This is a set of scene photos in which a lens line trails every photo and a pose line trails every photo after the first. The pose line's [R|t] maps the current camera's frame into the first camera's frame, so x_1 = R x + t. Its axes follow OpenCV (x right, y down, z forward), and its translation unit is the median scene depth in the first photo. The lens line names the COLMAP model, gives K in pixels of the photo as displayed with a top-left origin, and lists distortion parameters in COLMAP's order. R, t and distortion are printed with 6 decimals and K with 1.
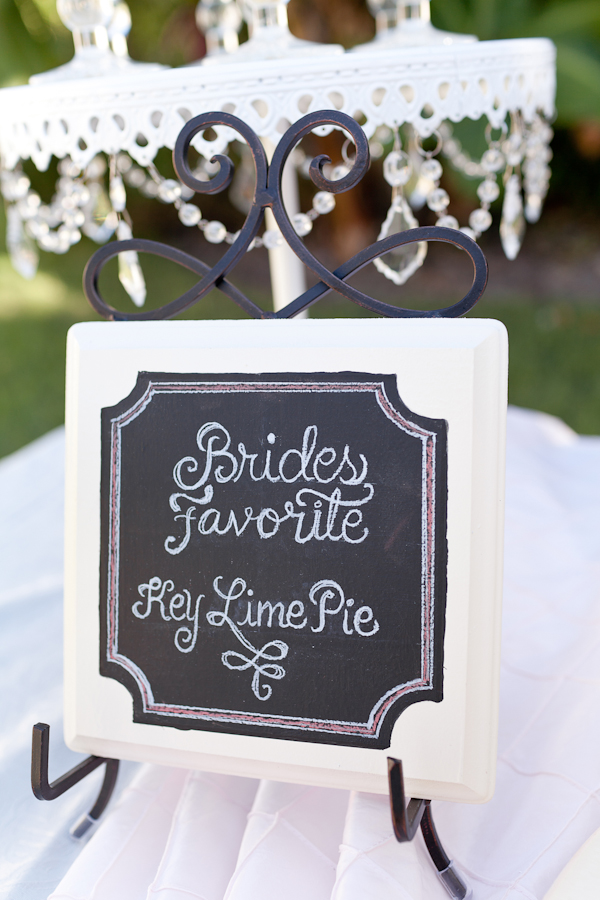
lens RADIAL K [[1033.0, 0, 295.9], [0, 1033.0, 455.3], [0, 0, 1]] dist [-0.037230, 0.000000]
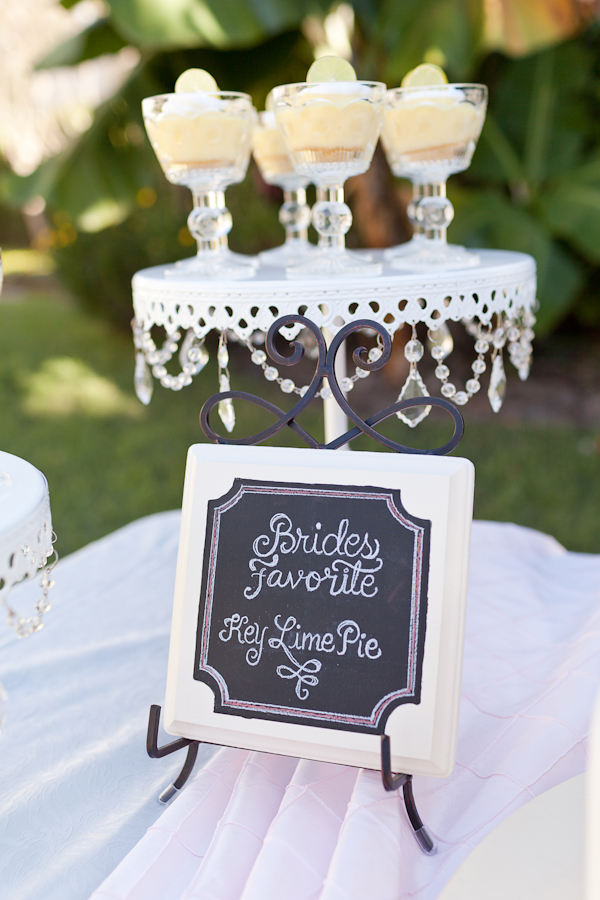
lens RADIAL K [[895.9, 0, 303.5], [0, 895.9, 452.0], [0, 0, 1]] dist [-0.015006, 0.000000]
pose [[0.997479, 0.057973, -0.040921, 0.002196], [-0.062328, 0.991441, -0.114715, 0.027595], [0.033921, 0.116977, 0.992555, -0.328397]]
